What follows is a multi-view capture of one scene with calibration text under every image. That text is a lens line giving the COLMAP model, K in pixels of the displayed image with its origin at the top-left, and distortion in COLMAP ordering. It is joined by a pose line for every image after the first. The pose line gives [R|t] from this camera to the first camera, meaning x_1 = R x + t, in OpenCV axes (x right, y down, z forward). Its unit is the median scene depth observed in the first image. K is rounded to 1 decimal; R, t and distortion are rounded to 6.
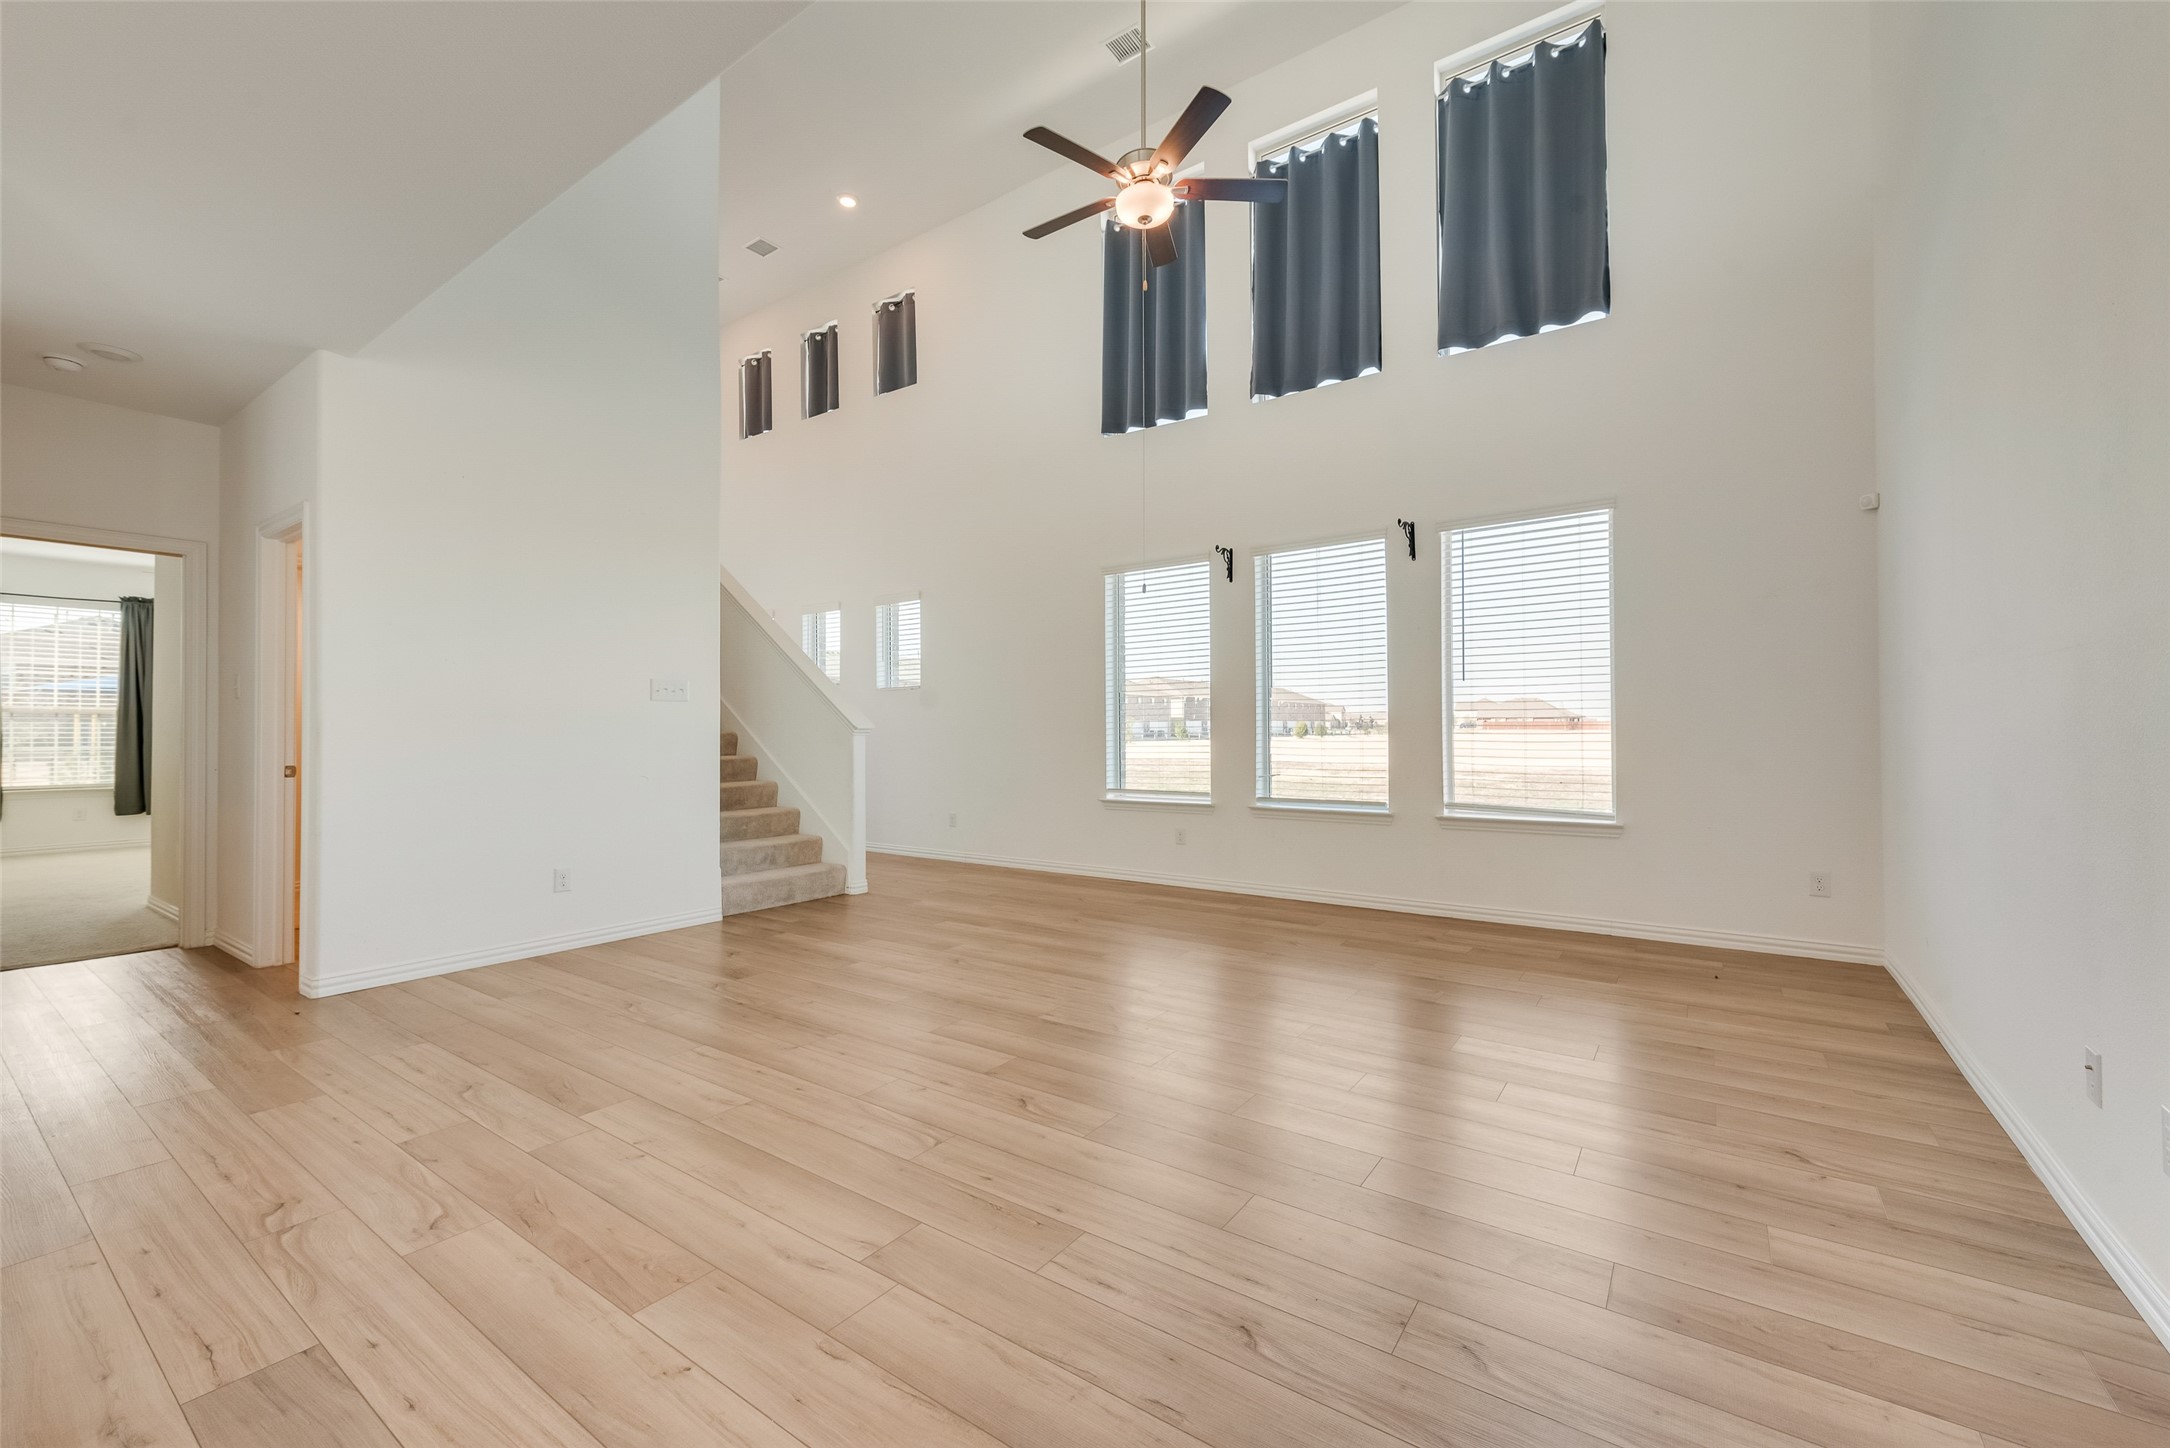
lens RADIAL K [[854.4, 0, 1089.9], [0, 854.4, 730.7], [0, 0, 1]] dist [0.009953, -0.000375]
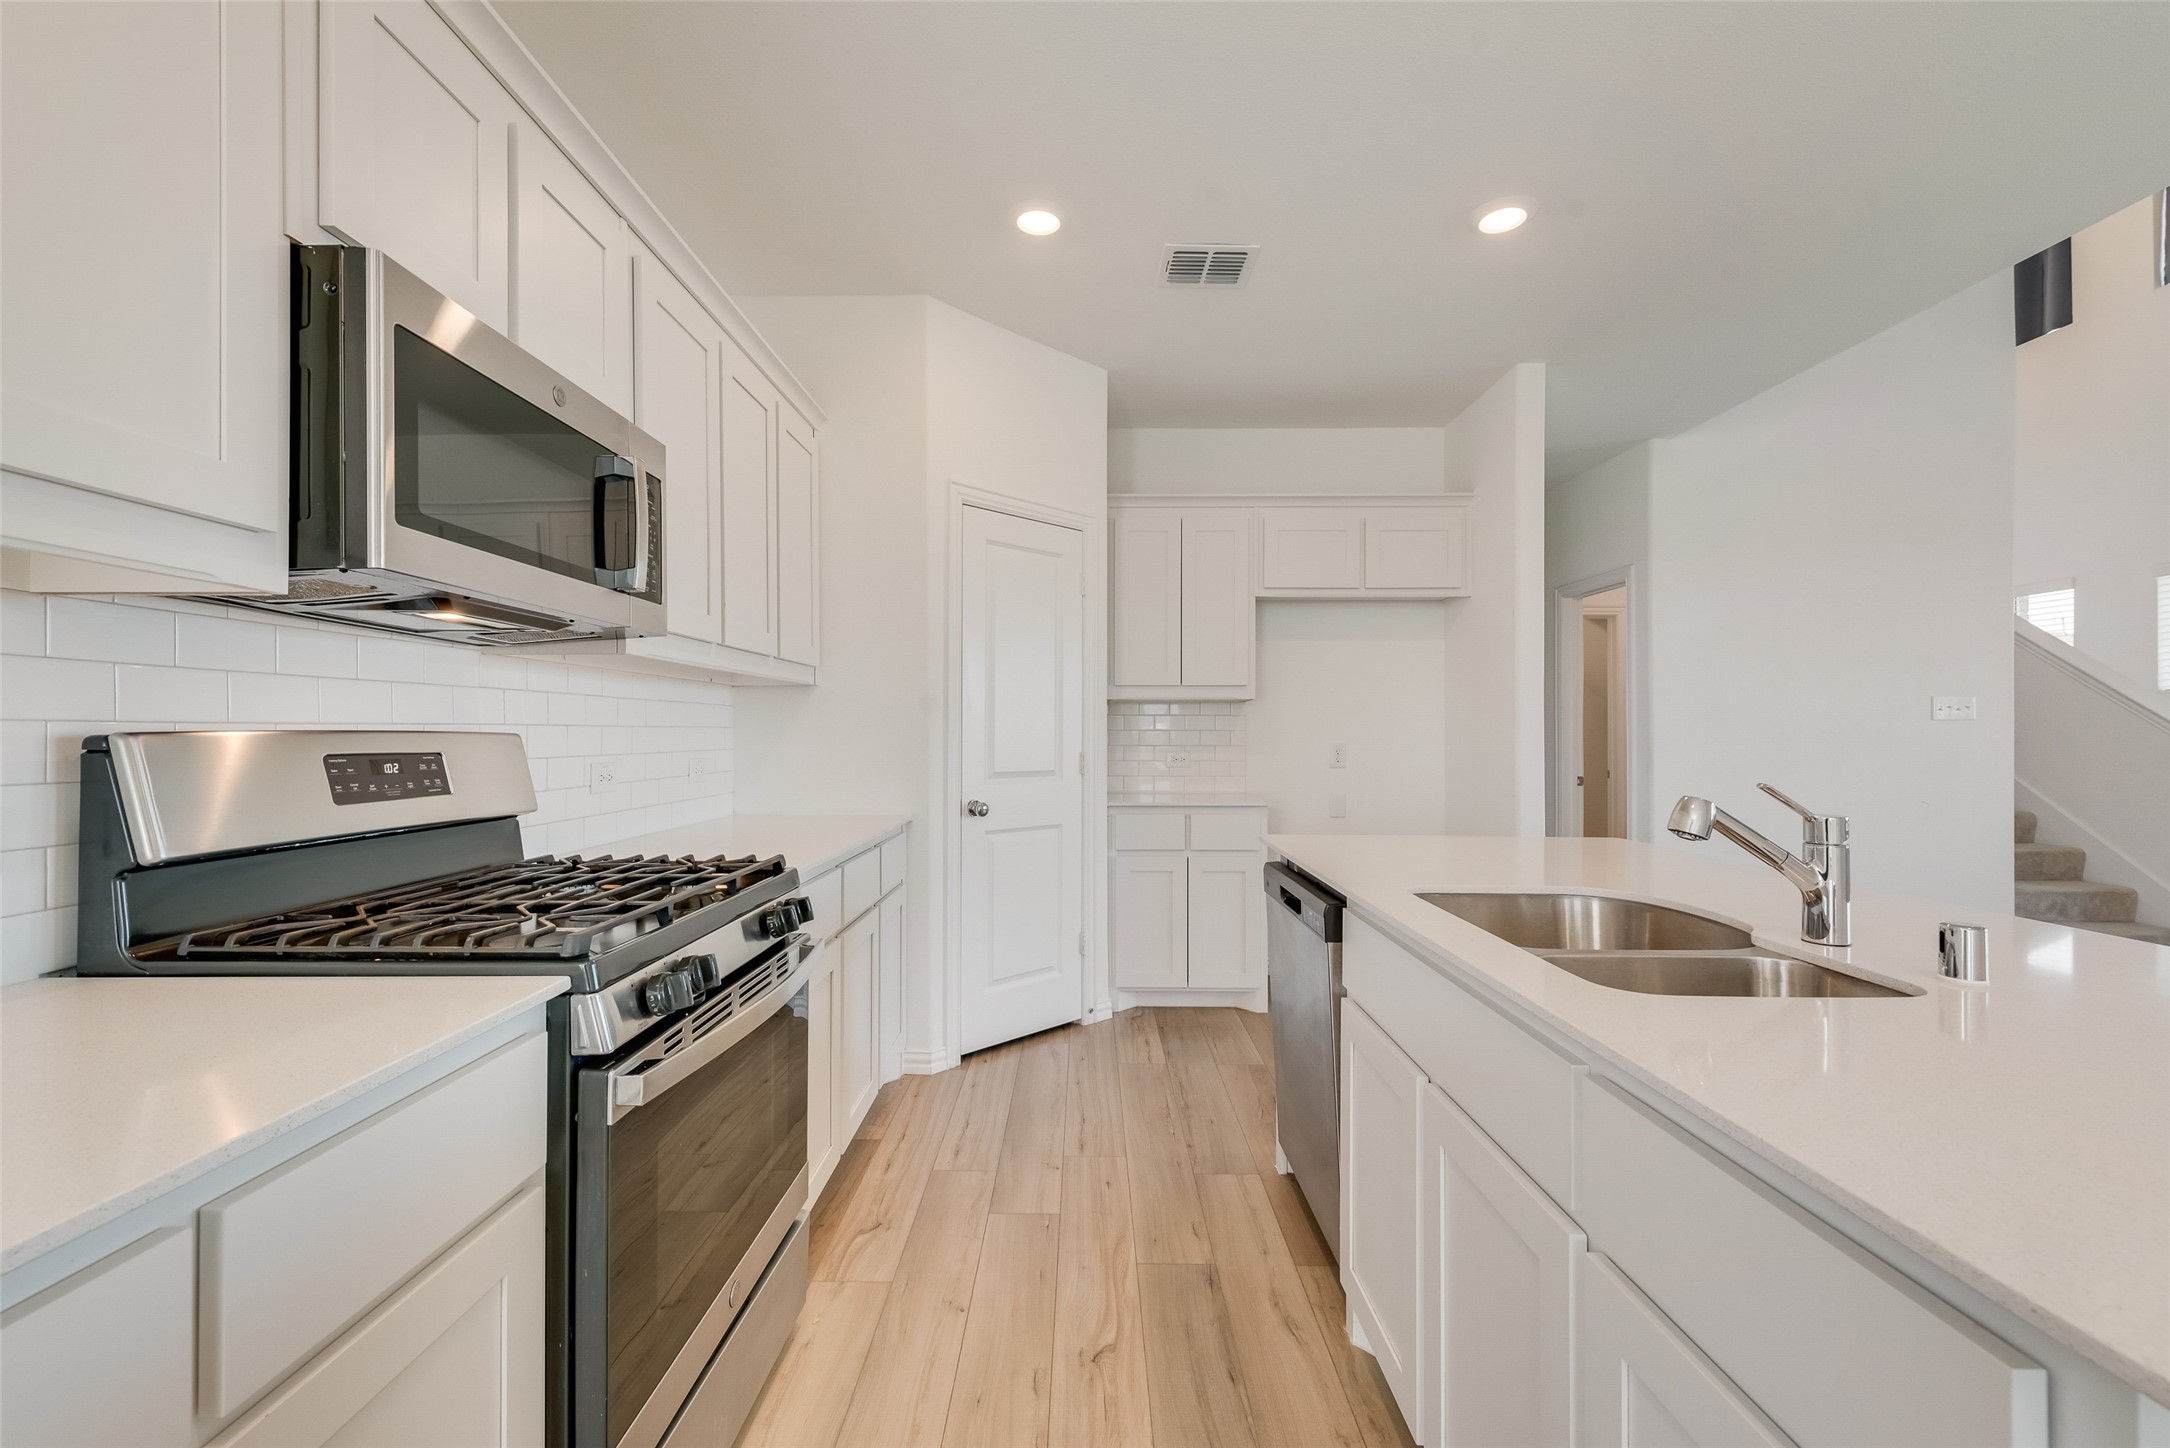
lens RADIAL K [[883.5, 0, 1080.1], [0, 883.5, 727.7], [0, 0, 1]] dist [0.010712, -0.001889]
pose [[0.572590, 0.000245, -0.819842, -0.227923], [-0.001919, 0.999998, -0.001041, -0.021322], [0.819839, 0.002170, 0.572590, -0.263279]]
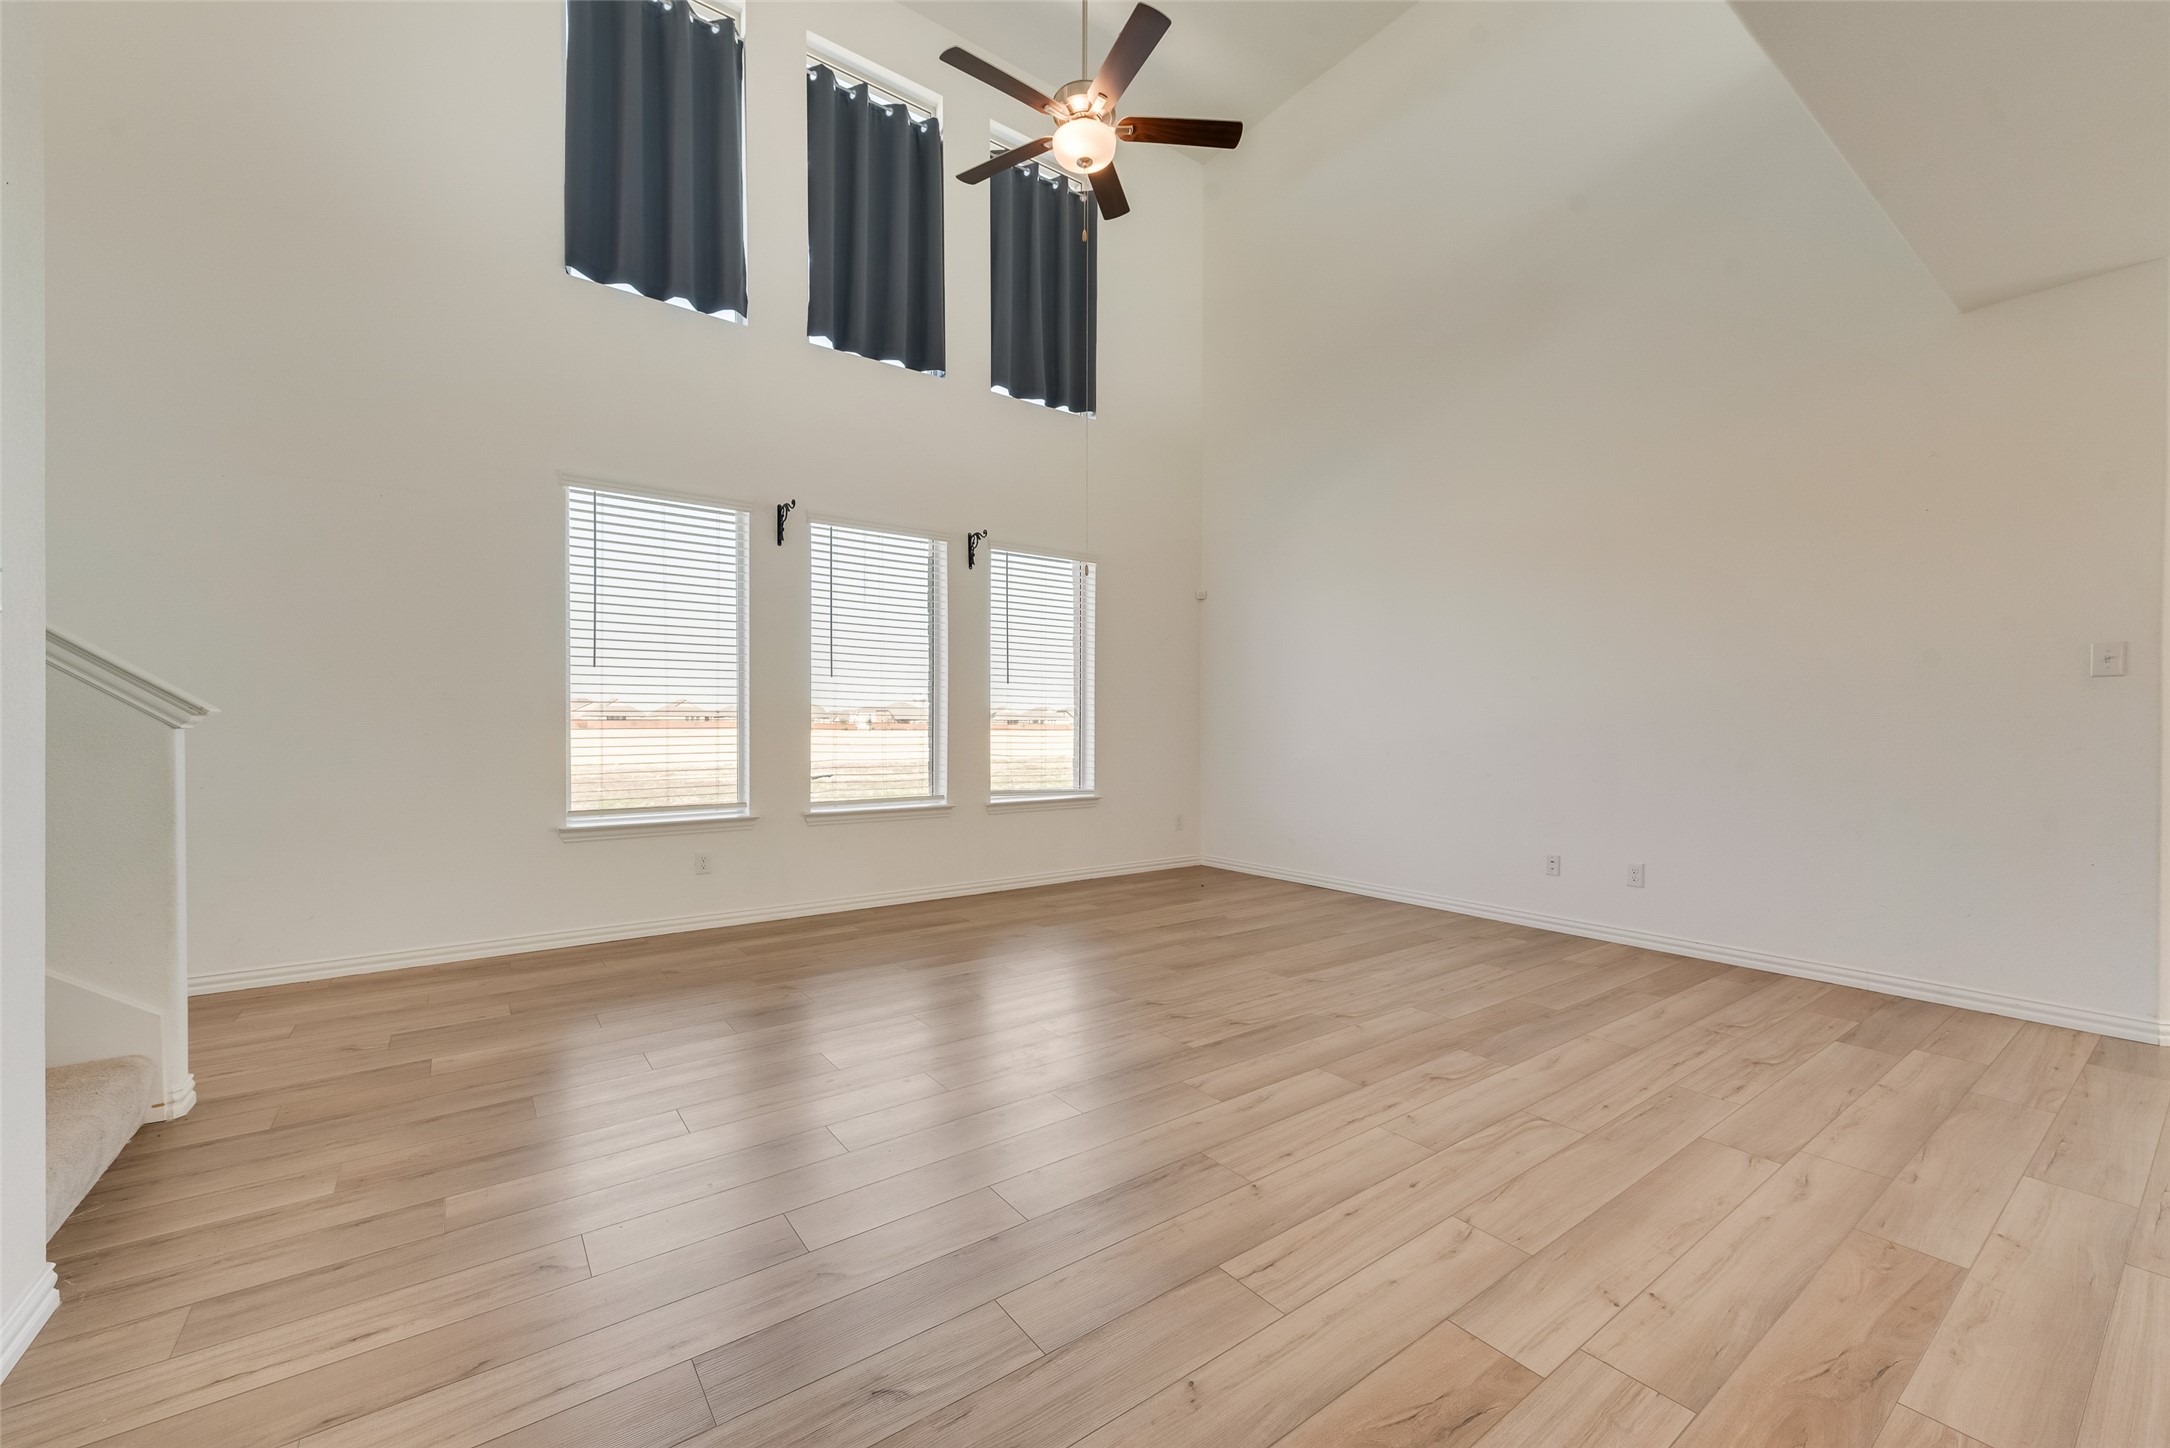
lens RADIAL K [[854.4, 0, 1060.7], [0, 854.4, 736.6], [0, 0, 1]] dist [0.009953, -0.000375]
pose [[0.335636, -0.005234, 0.941977, -0.594350], [-0.007684, 0.999936, 0.008294, 0.003255], [-0.941961, -0.010022, 0.335574, 0.526421]]
